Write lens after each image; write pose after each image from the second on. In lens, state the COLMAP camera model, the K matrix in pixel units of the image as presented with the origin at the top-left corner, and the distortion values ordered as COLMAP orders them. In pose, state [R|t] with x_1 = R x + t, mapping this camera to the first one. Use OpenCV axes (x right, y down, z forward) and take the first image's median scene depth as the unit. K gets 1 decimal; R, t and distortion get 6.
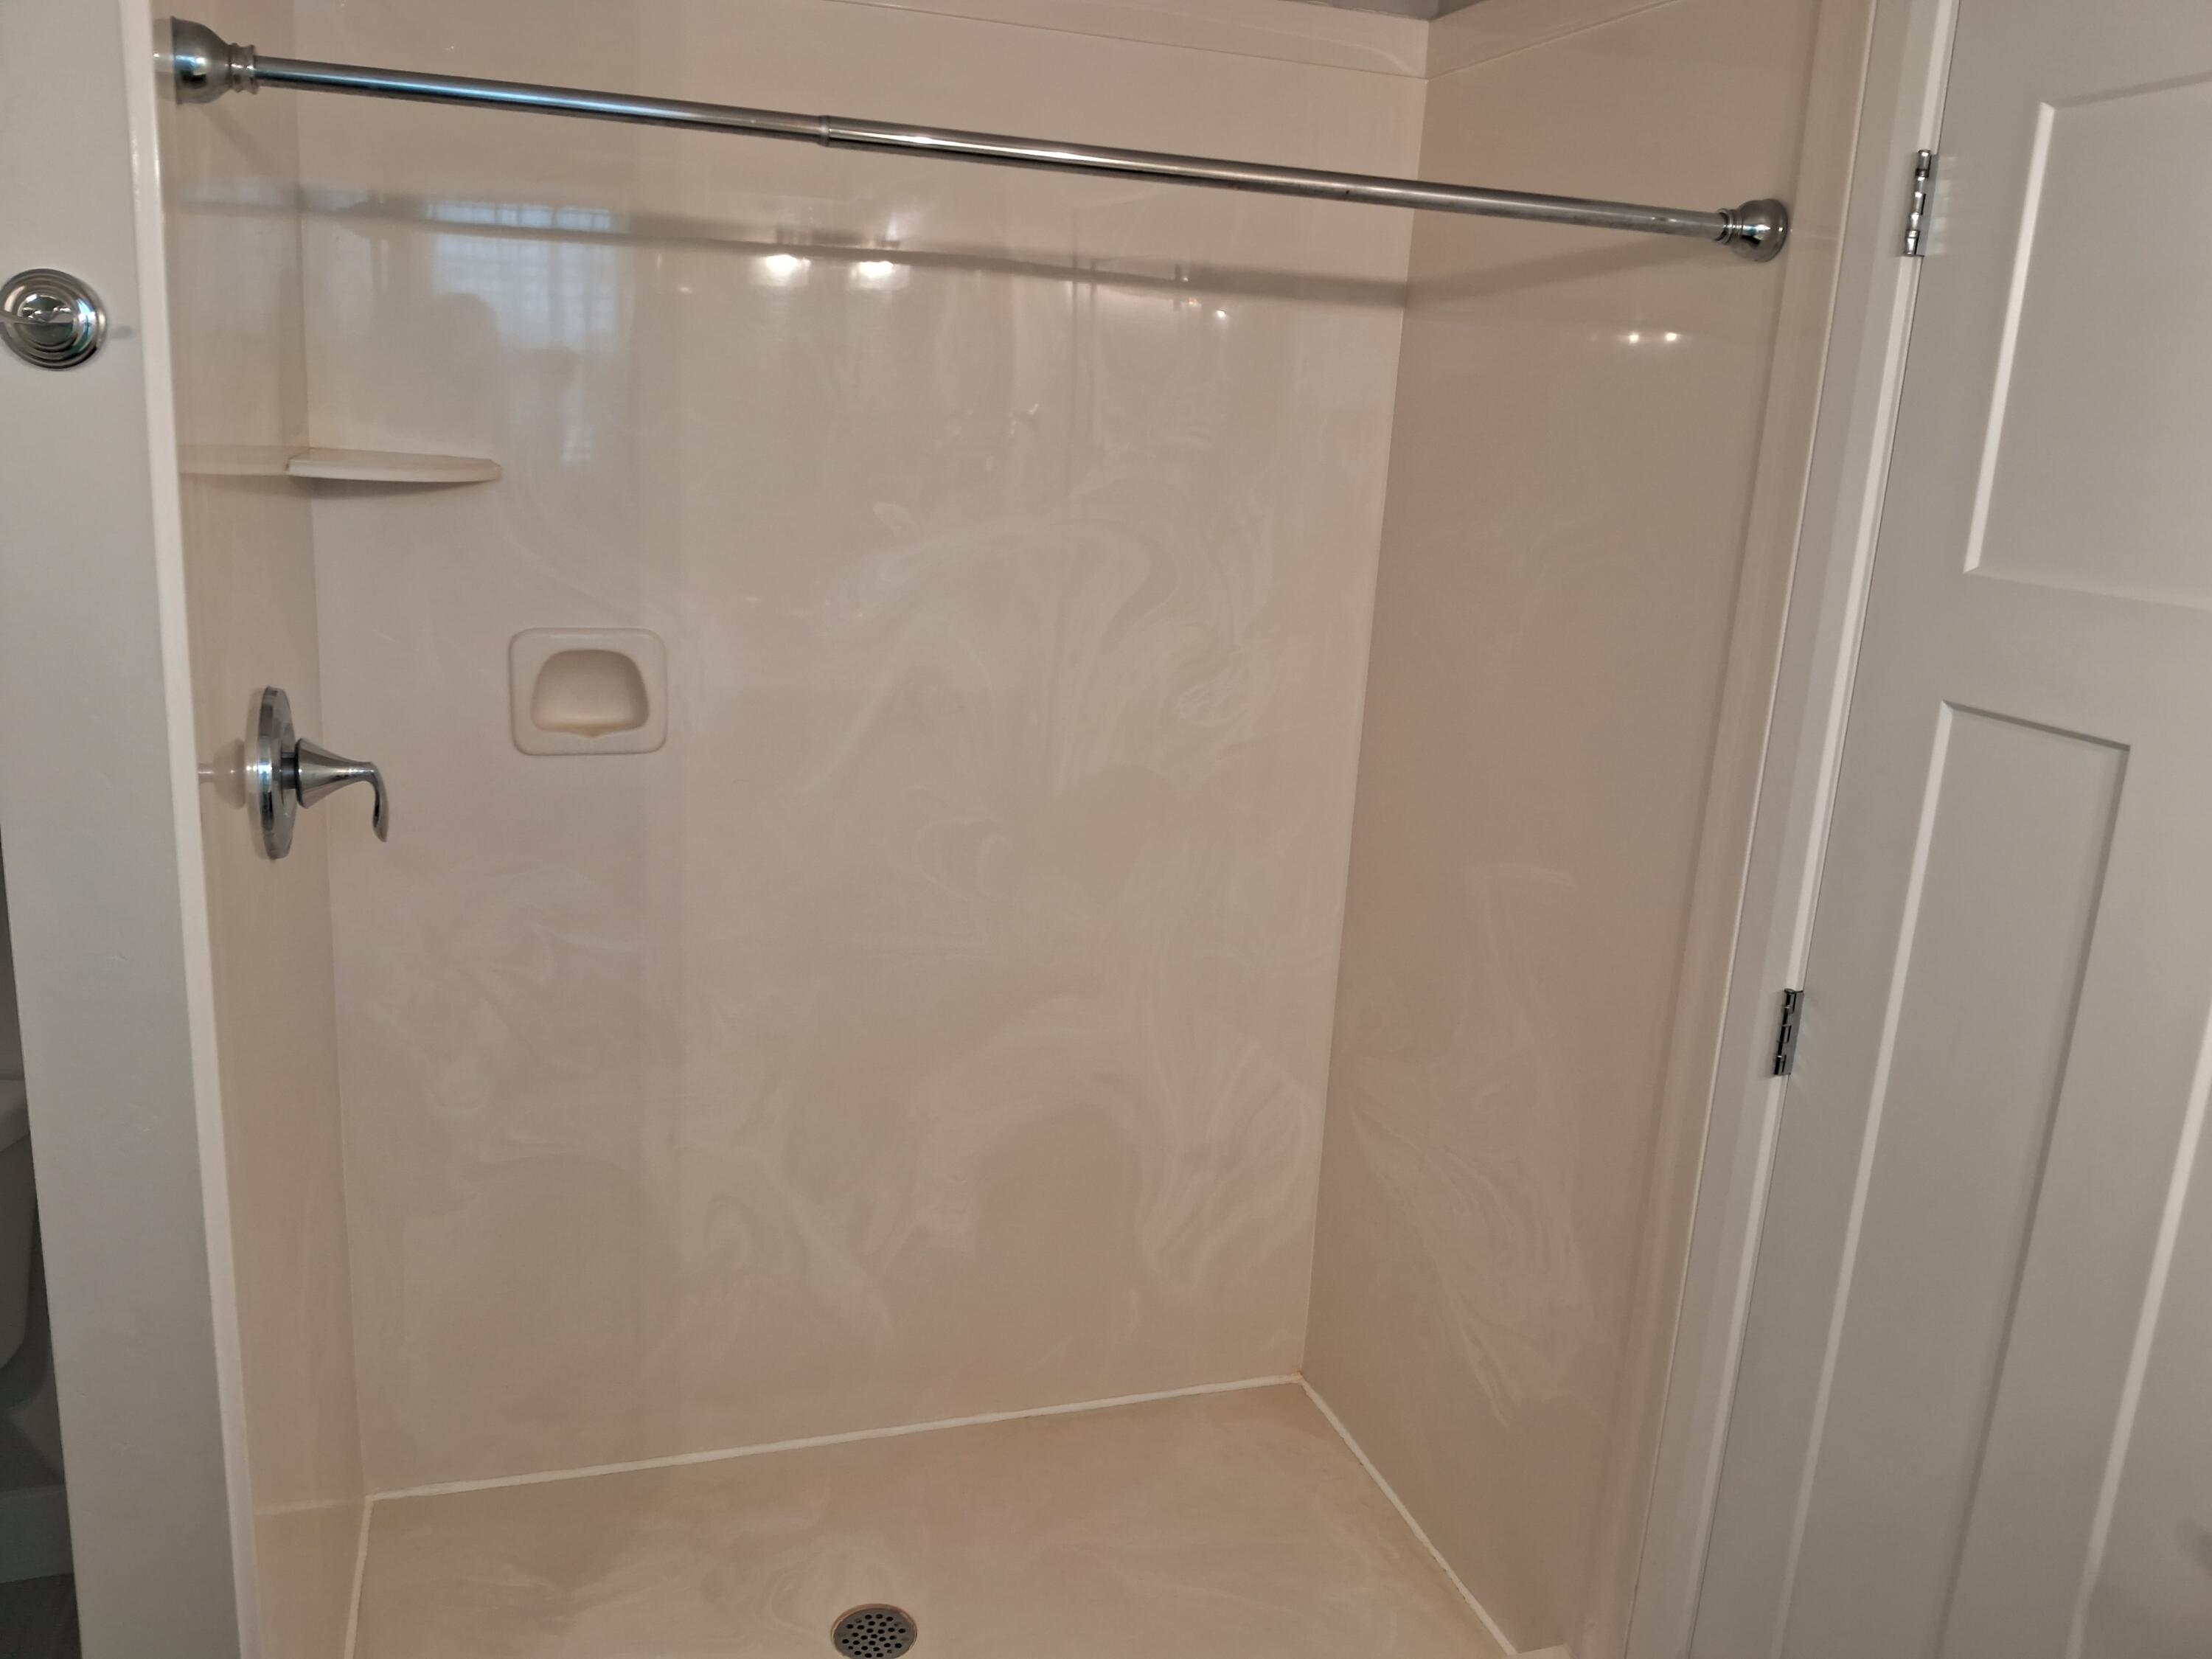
lens RADIAL K [[1698.7, 0, 1104.2], [0, 1698.7, 788.1], [0, 0, 1]] dist [0.020915, -0.053145]
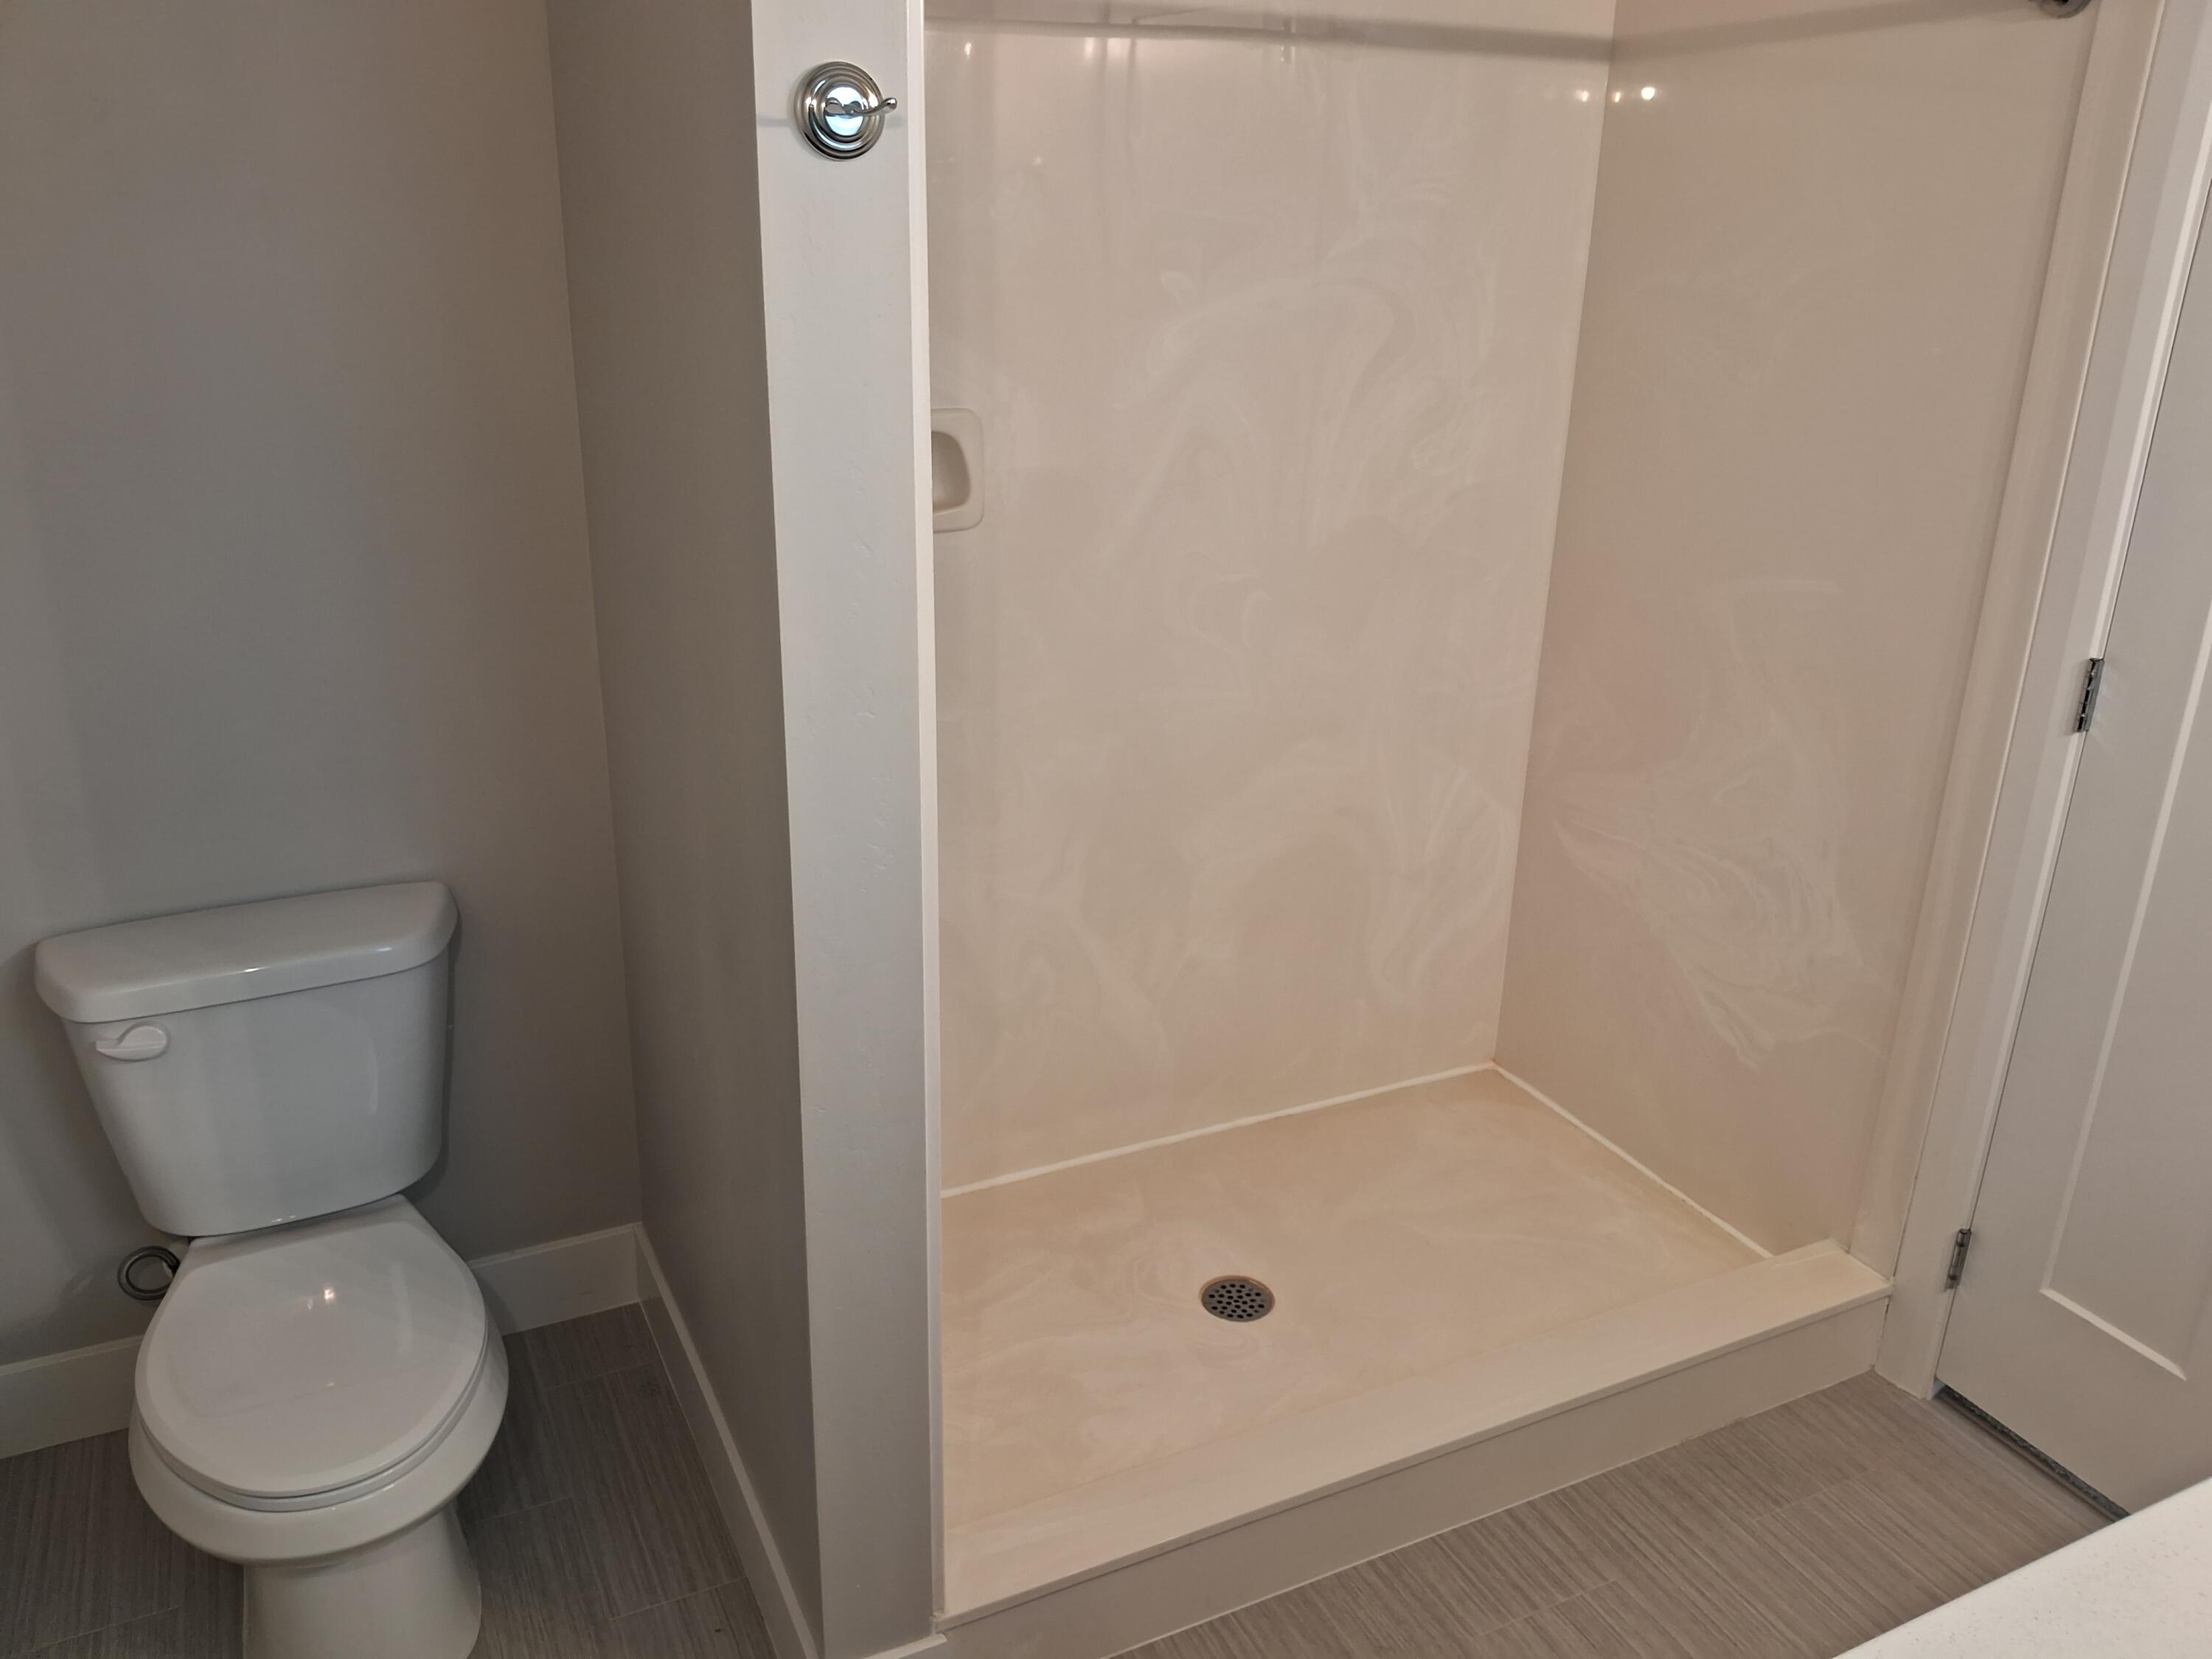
lens RADIAL K [[1698.7, 0, 1099.6], [0, 1698.7, 814.6], [0, 0, 1]] dist [0.020915, -0.053145]
pose [[0.991267, -0.083299, 0.102234, -0.274074], [0.068403, 0.987582, 0.141429, 0.008801], [-0.112745, -0.133201, 0.984655, -0.058361]]
